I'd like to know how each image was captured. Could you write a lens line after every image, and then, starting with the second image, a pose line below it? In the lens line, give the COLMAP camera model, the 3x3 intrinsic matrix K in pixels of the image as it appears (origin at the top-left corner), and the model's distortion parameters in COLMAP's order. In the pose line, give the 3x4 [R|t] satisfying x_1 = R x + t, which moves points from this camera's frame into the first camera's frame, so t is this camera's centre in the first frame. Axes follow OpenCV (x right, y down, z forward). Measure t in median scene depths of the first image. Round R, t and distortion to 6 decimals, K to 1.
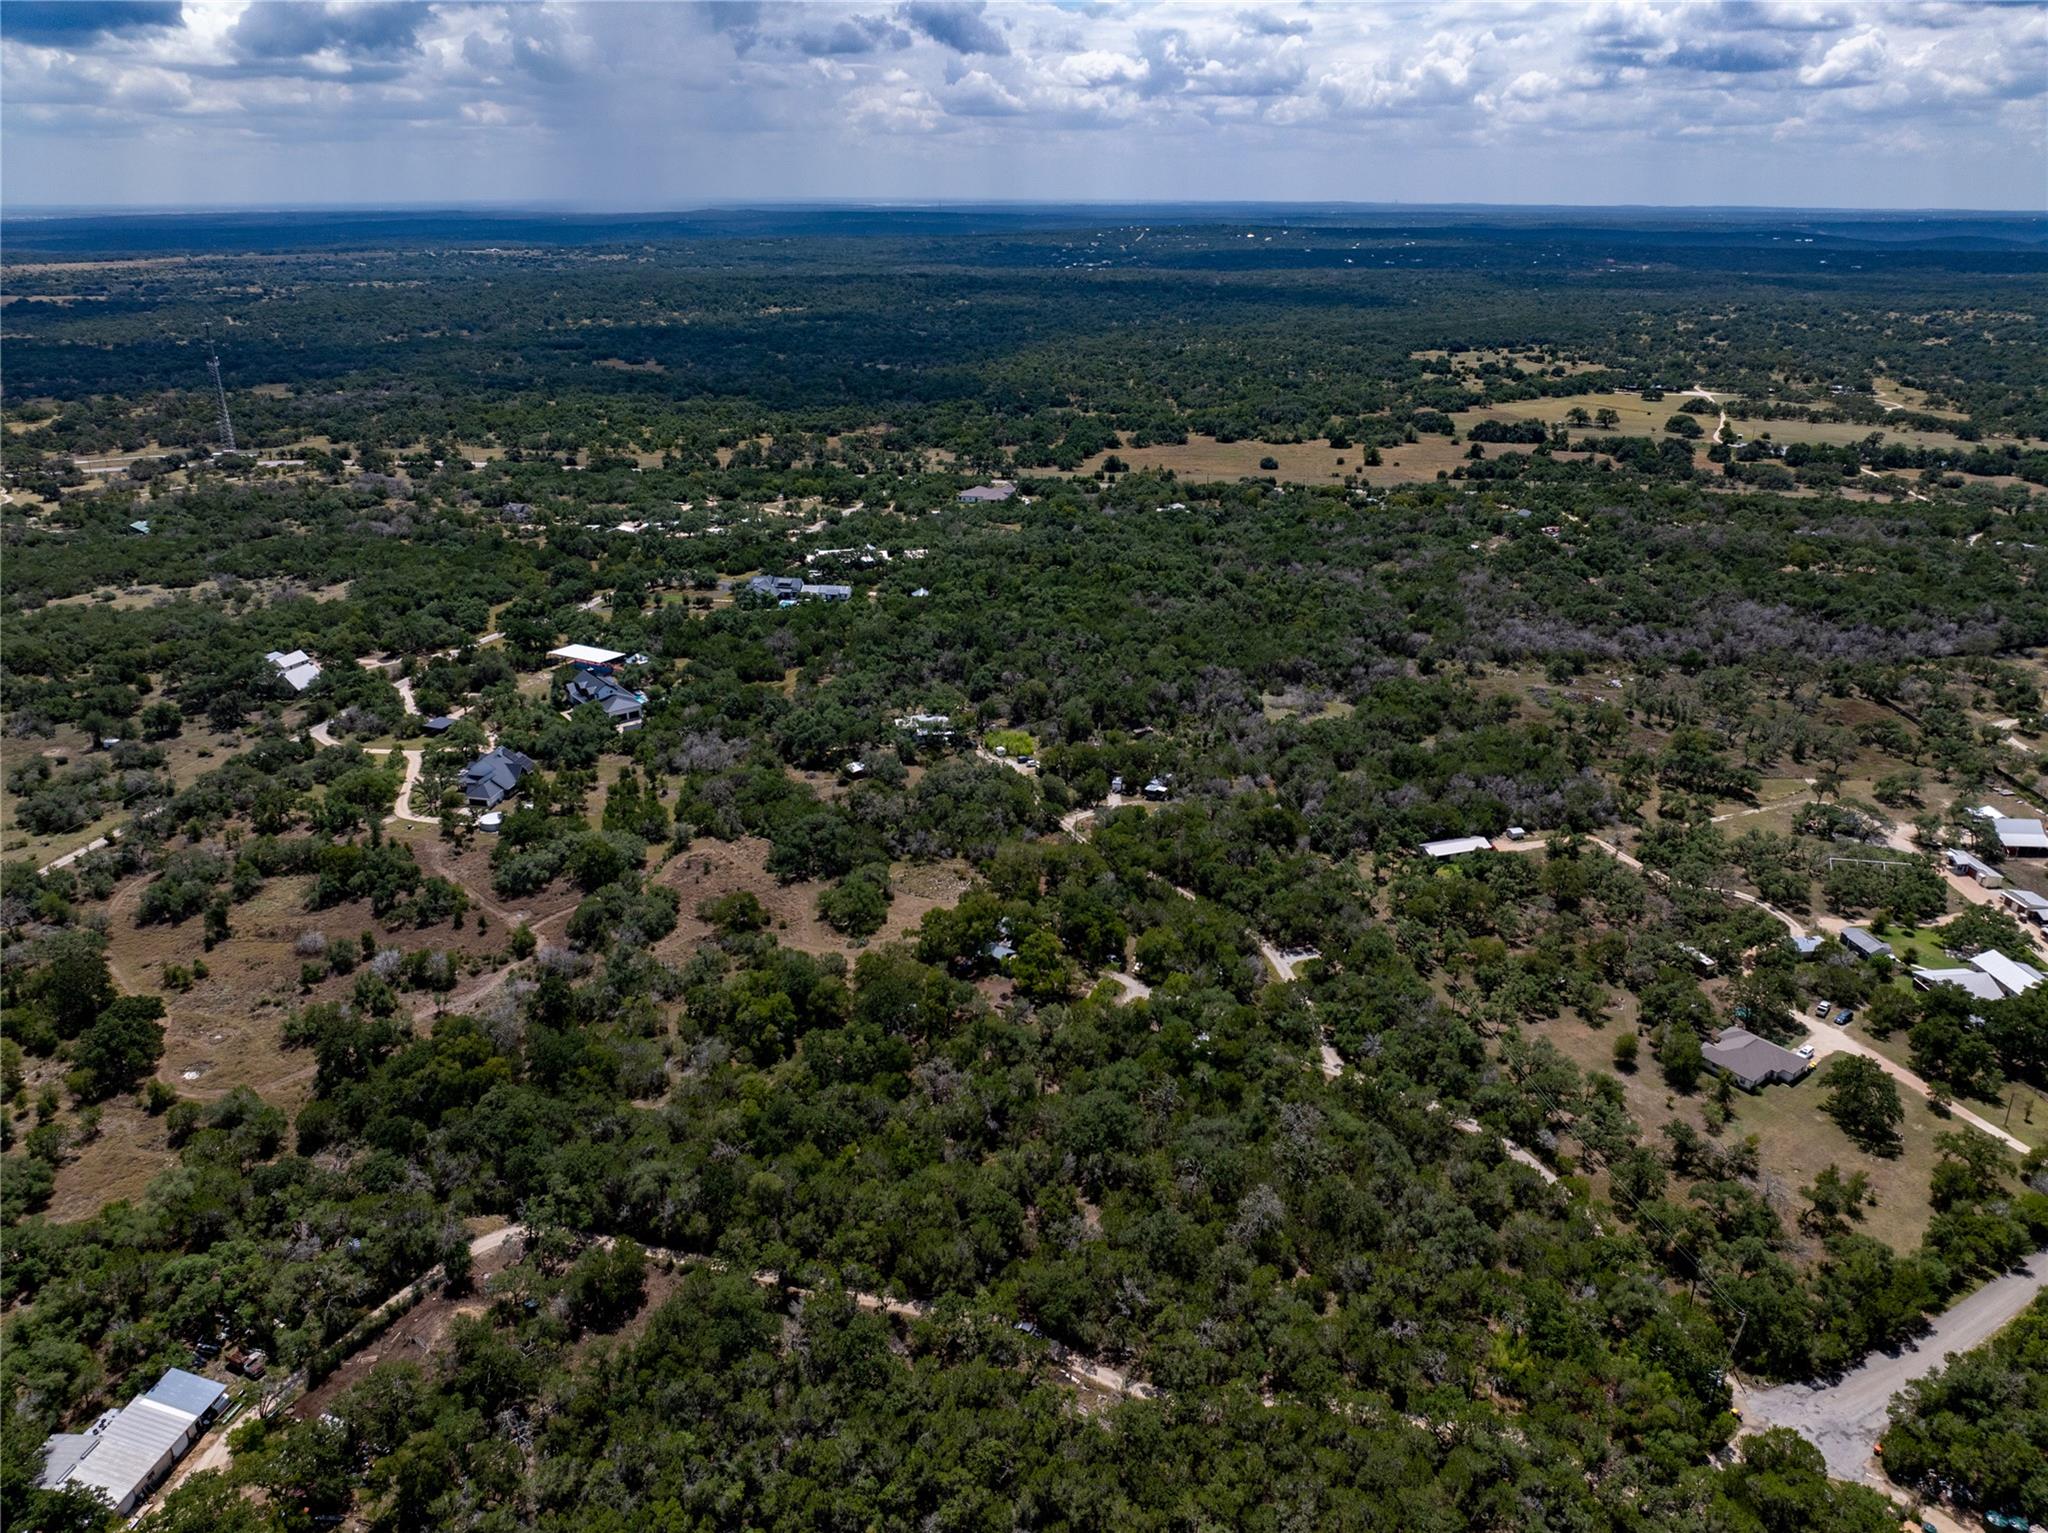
lens RADIAL K [[1432.0, 0, 1024.1], [0, 1432.0, 763.3], [0, 0, 1]] dist [-0.000079, 0.000000]
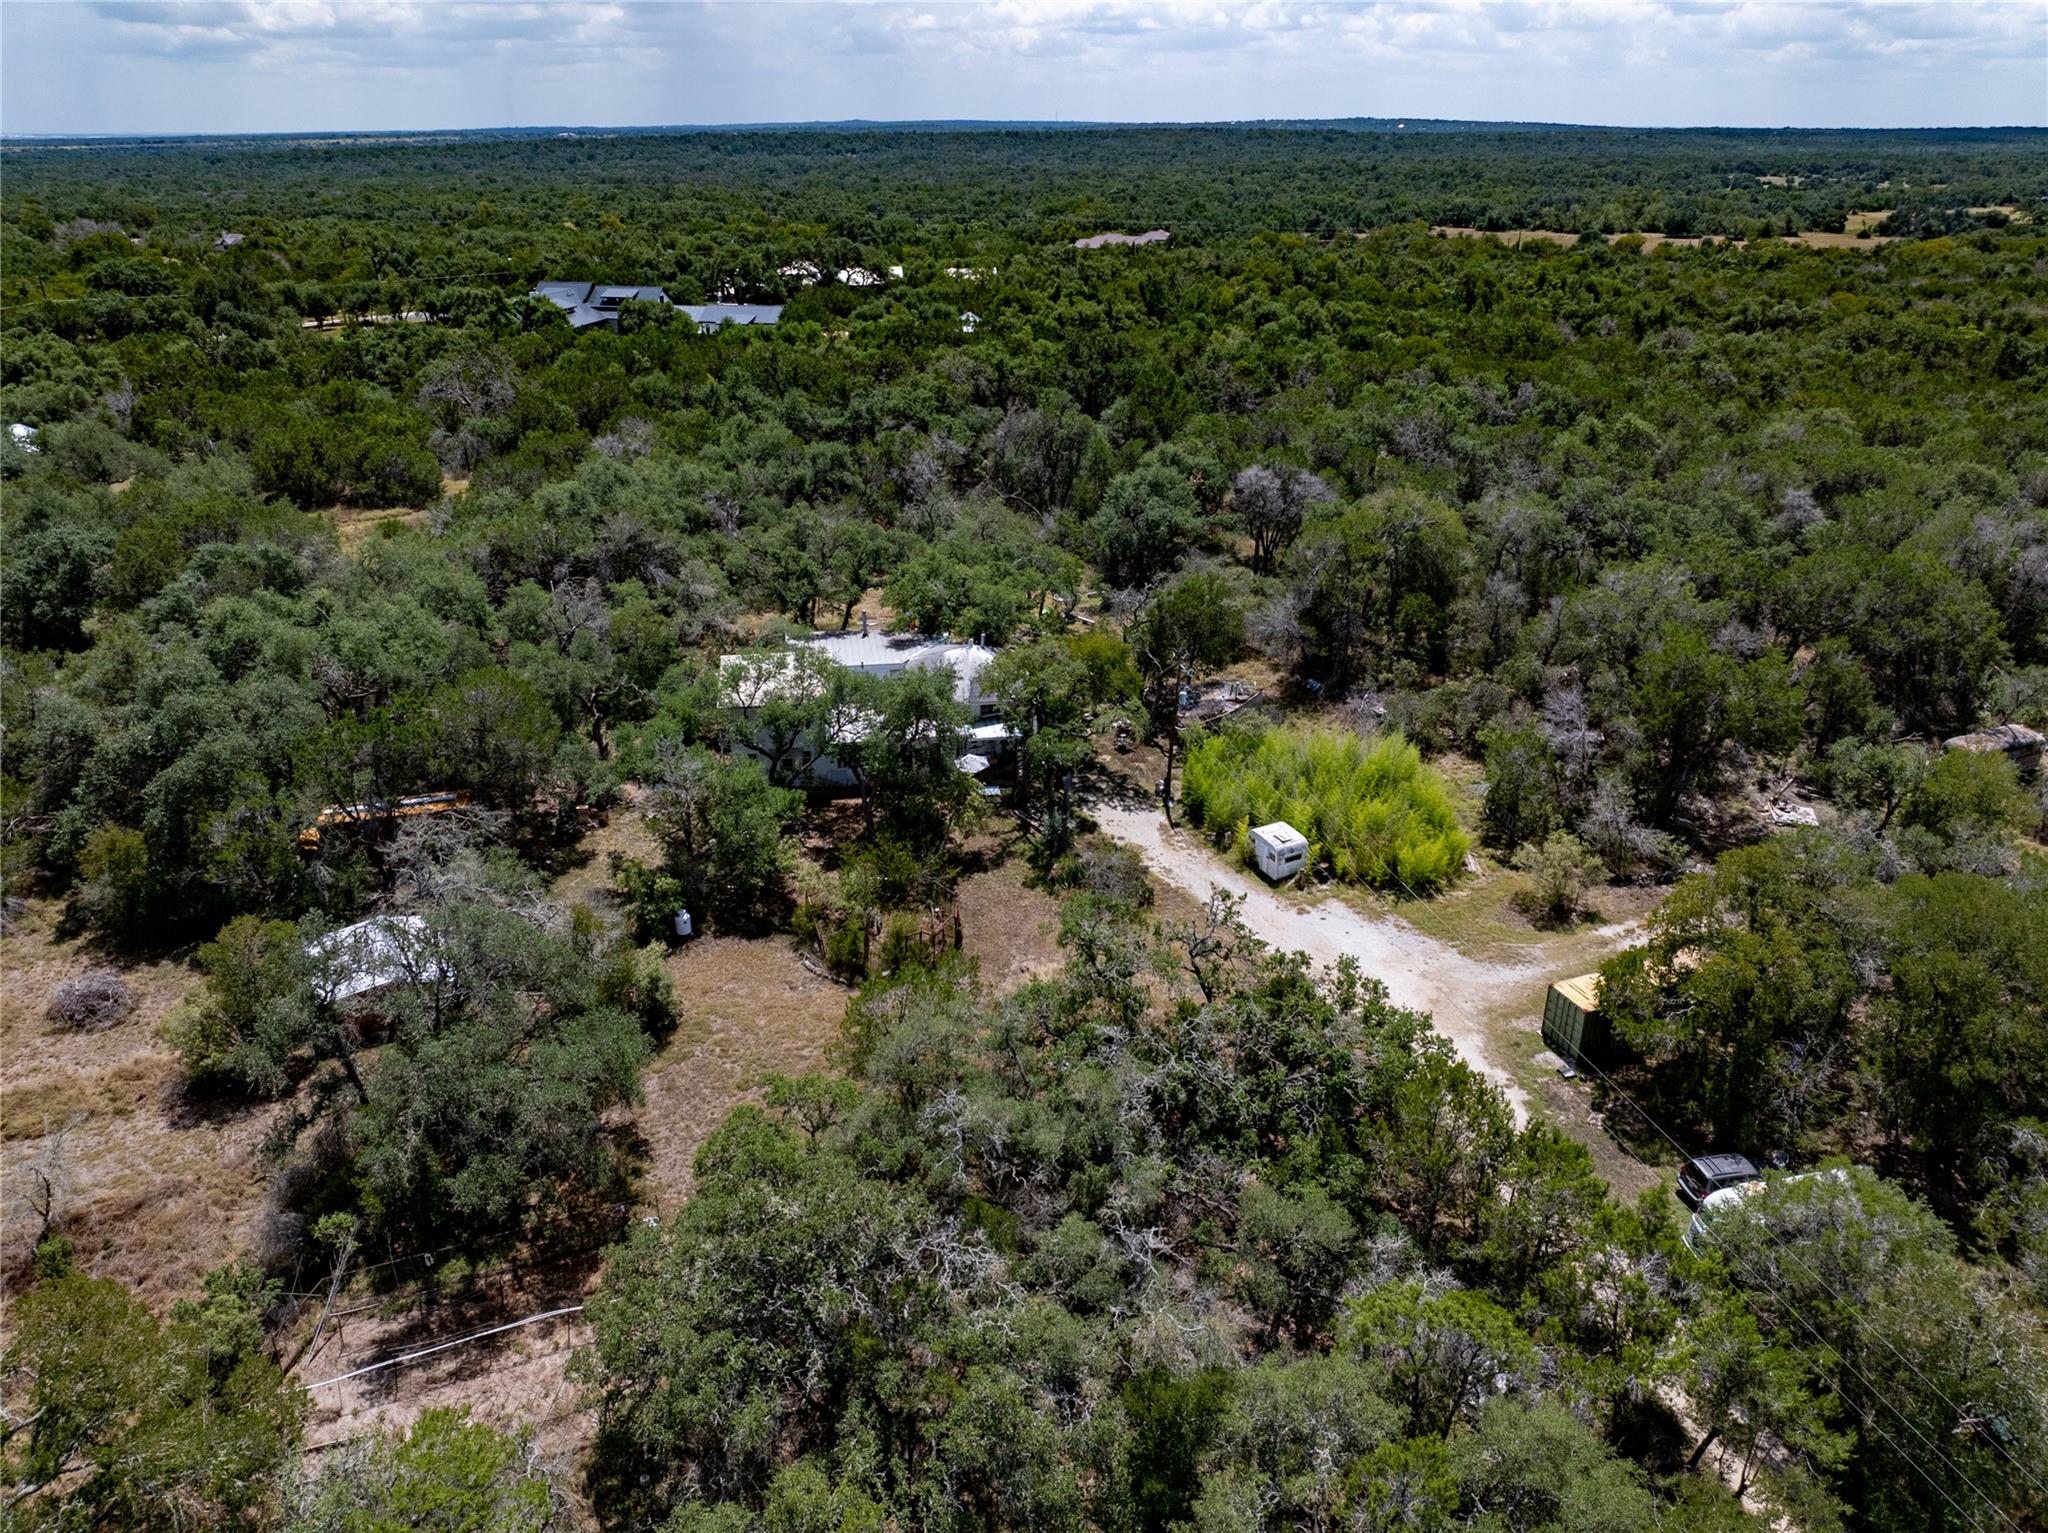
lens RADIAL K [[1464.1, 0, 1024.0], [0, 1464.1, 766.5], [0, 0, 1]] dist [-0.044743, 0.007235]
pose [[0.997211, 0.027092, -0.069536, -0.034337], [-0.023999, 0.998701, 0.044938, -0.025239], [0.070664, -0.043144, 0.996567, 0.793330]]
